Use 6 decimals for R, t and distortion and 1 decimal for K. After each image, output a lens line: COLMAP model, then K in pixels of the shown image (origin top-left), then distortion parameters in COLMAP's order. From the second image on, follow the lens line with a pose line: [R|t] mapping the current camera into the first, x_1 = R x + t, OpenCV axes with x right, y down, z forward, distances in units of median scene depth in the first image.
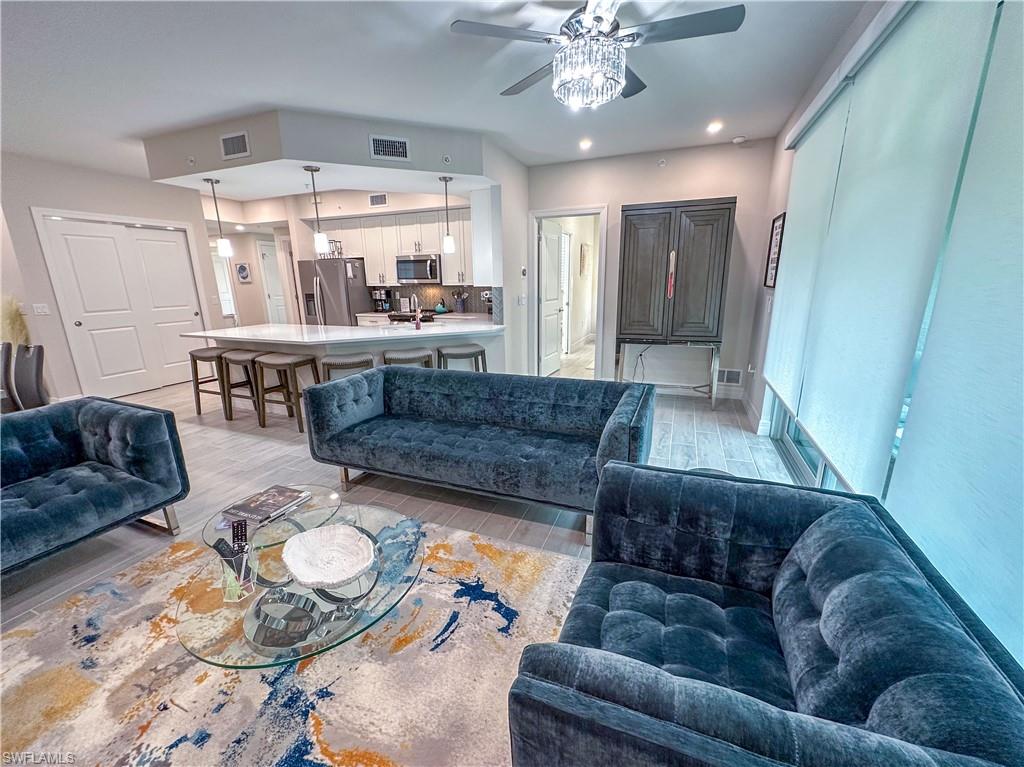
lens RADIAL K [[413.1, 0, 512.0], [0, 413.1, 383.5], [0, 0, 1]] dist [-0.000050, 0.000240]
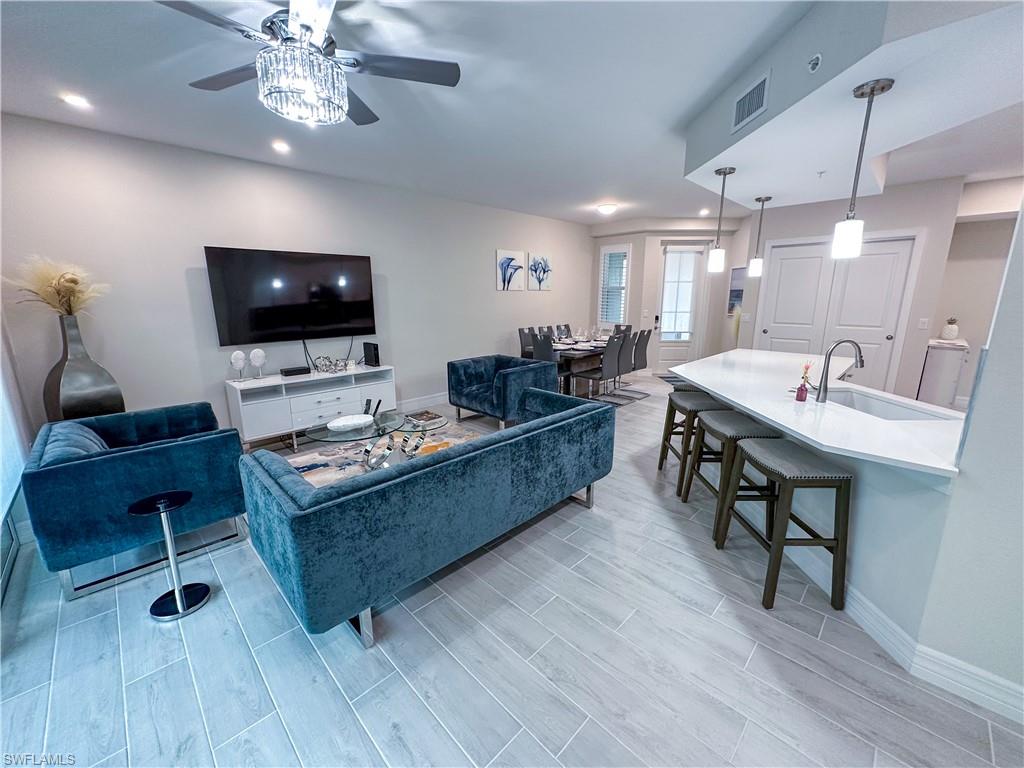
lens RADIAL K [[413.1, 0, 512.0], [0, 413.1, 384.0], [0, 0, 1]] dist [-0.000050, 0.000240]
pose [[-0.391201, 0.212918, -0.895337, 0.287801], [-0.219300, 0.923278, 0.315381, -0.167319], [0.893795, 0.319725, -0.314495, 0.571788]]
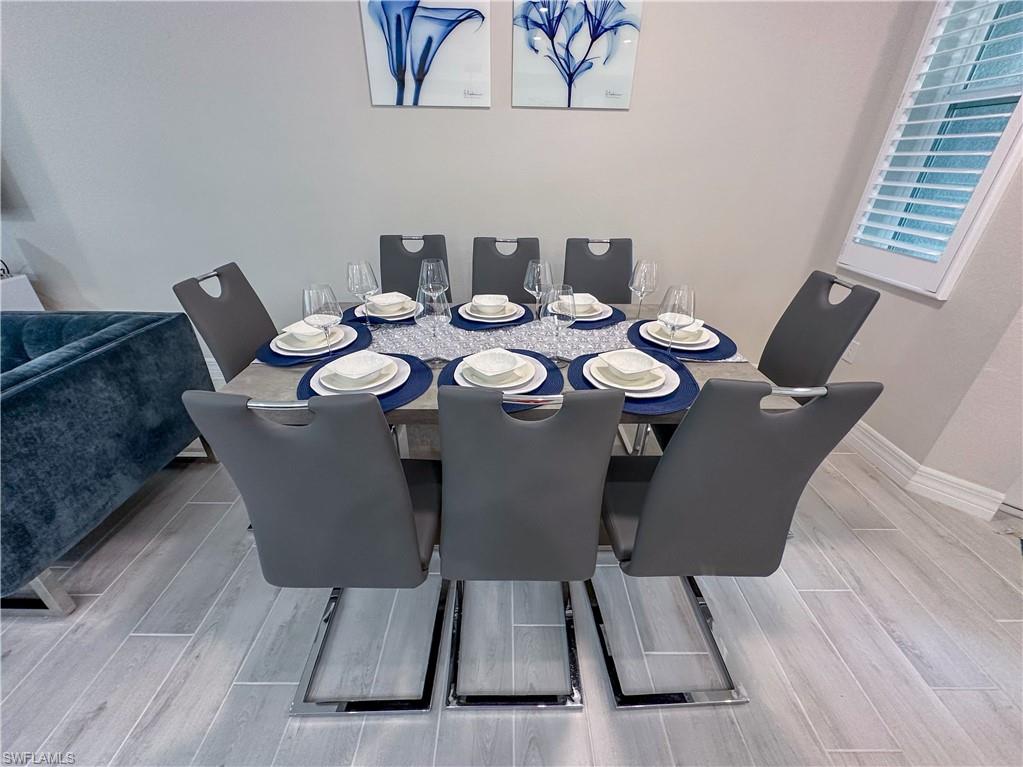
lens RADIAL K [[412.7, 0, 511.5], [0, 412.7, 383.5], [0, 0, 1]] dist [-0.000050, 0.000240]
pose [[-0.923891, 0.185546, -0.334660, -0.566258], [-0.093795, 0.738086, 0.668155, -0.121818], [0.370981, 0.648693, -0.664508, 0.557721]]
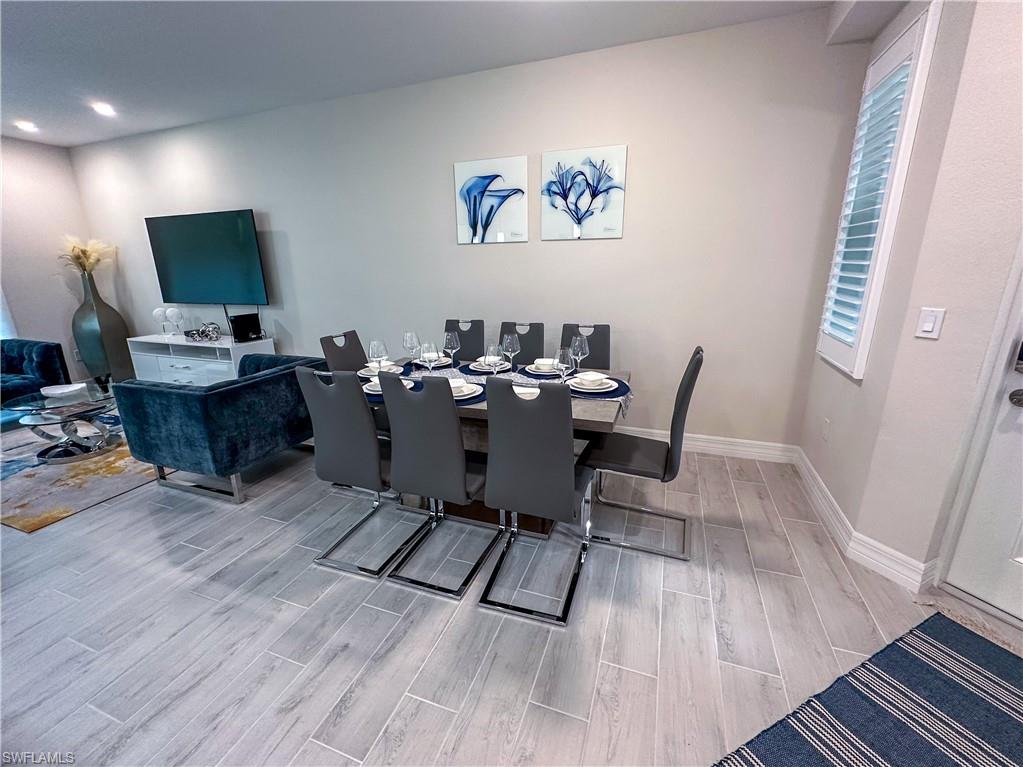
lens RADIAL K [[427.0, 0, 511.5], [0, 427.0, 383.5], [0, 0, 1]] dist [0.000906, 0.000312]
pose [[-0.998851, 0.041126, -0.024587, -0.660603], [0.023258, 0.864779, 0.501615, -0.172550], [0.041892, 0.500467, -0.864742, 0.717678]]
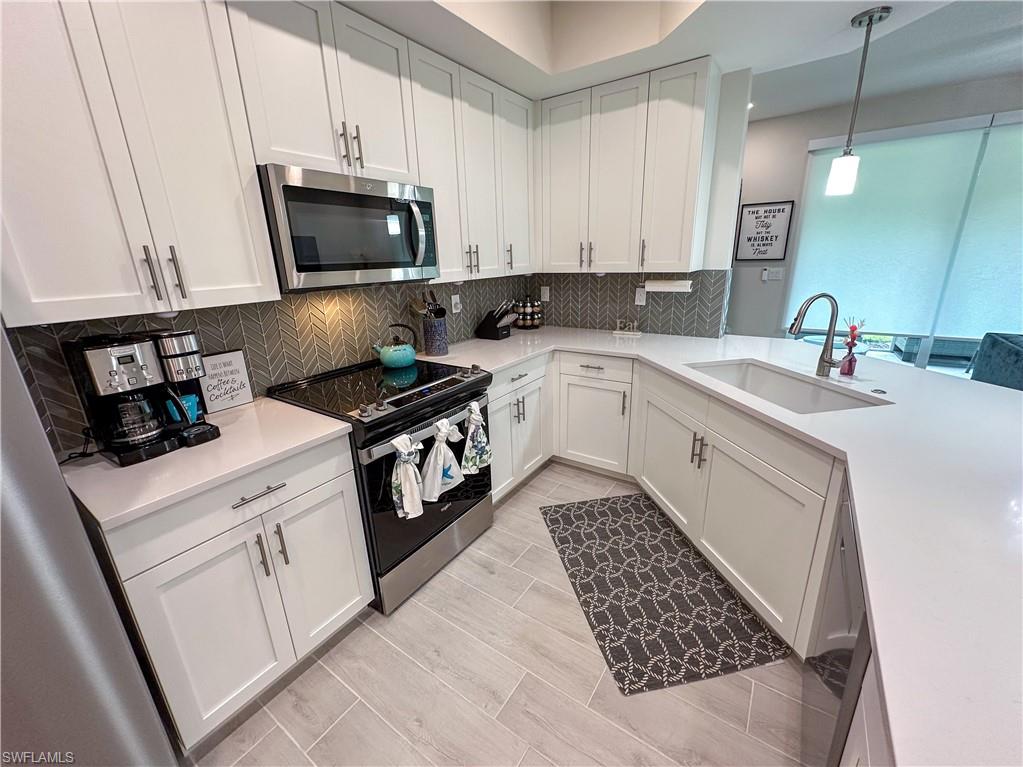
lens RADIAL K [[416.6, 0, 511.5], [0, 416.6, 383.5], [0, 0, 1]] dist [-0.001729, -0.000080]
pose [[0.215460, -0.280694, 0.935301, -0.480936], [0.270169, 0.937545, 0.219130, -0.211812], [-0.938395, 0.205476, 0.277838, 0.833934]]
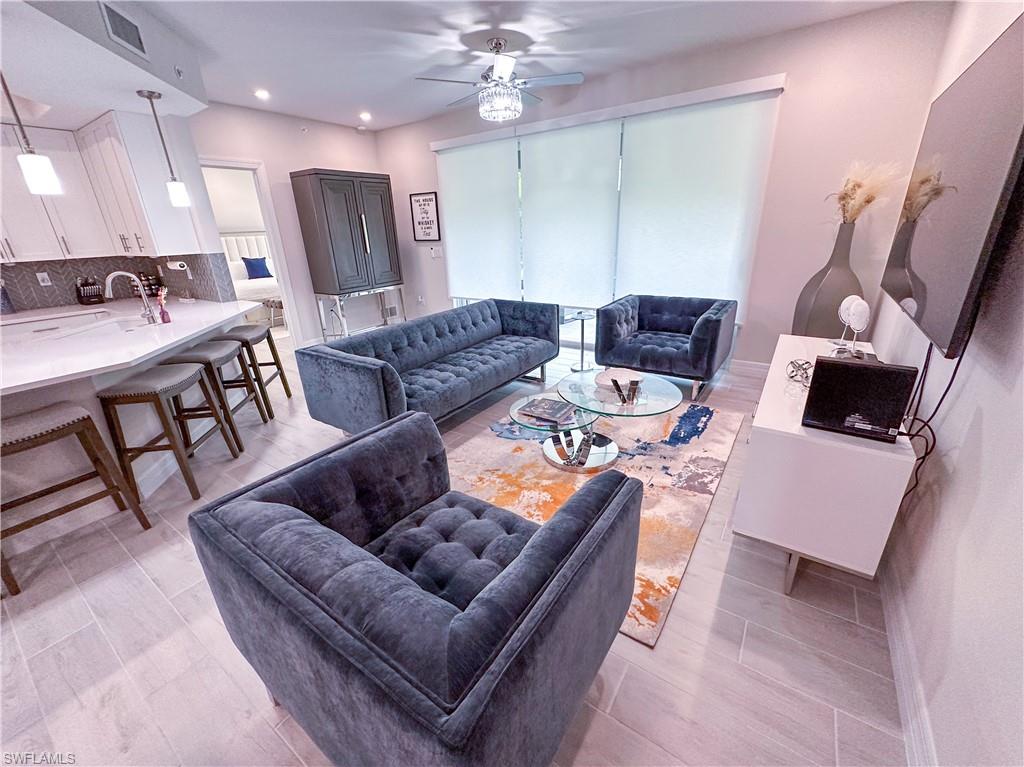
lens RADIAL K [[413.1, 0, 512.0], [0, 413.1, 383.5], [0, 0, 1]] dist [-0.000050, 0.000240]
pose [[0.202851, -0.342432, 0.917383, -0.521434], [0.274855, 0.919109, 0.282300, -0.053509], [-0.939844, 0.194883, 0.280561, 0.215386]]
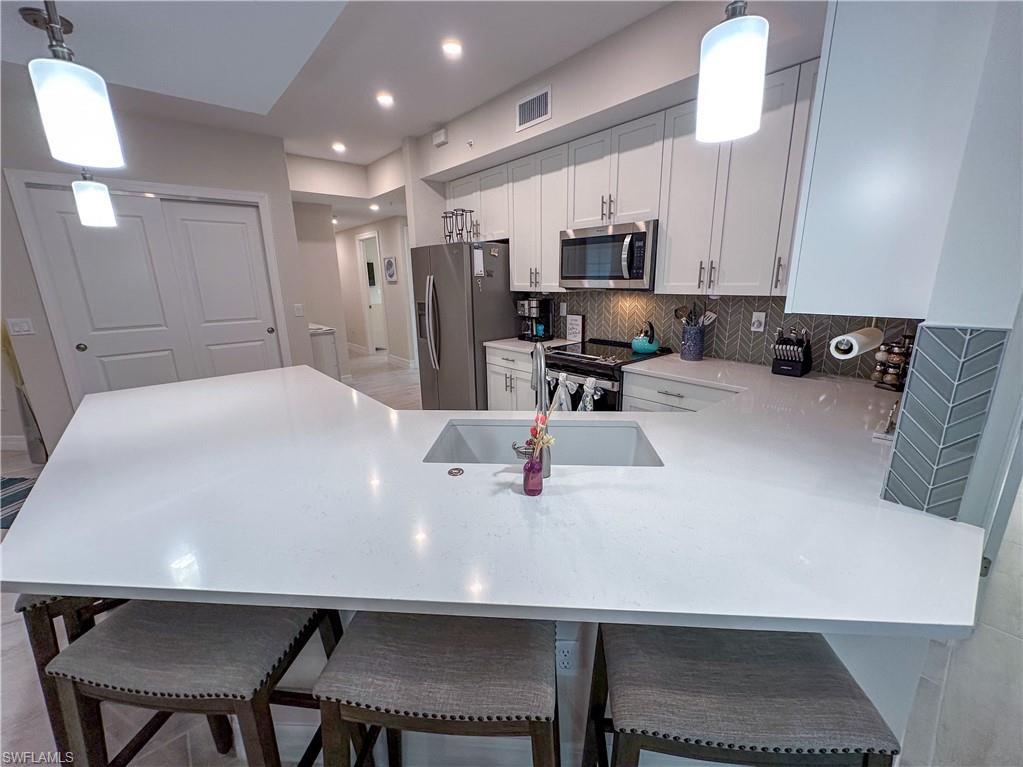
lens RADIAL K [[412.7, 0, 511.5], [0, 412.7, 383.5], [0, 0, 1]] dist [-0.000050, 0.000240]
pose [[0.887222, 0.114133, -0.447001, -0.095364], [-0.110283, 0.993293, 0.034724, -0.140097], [0.447967, 0.018489, 0.893859, 0.538772]]
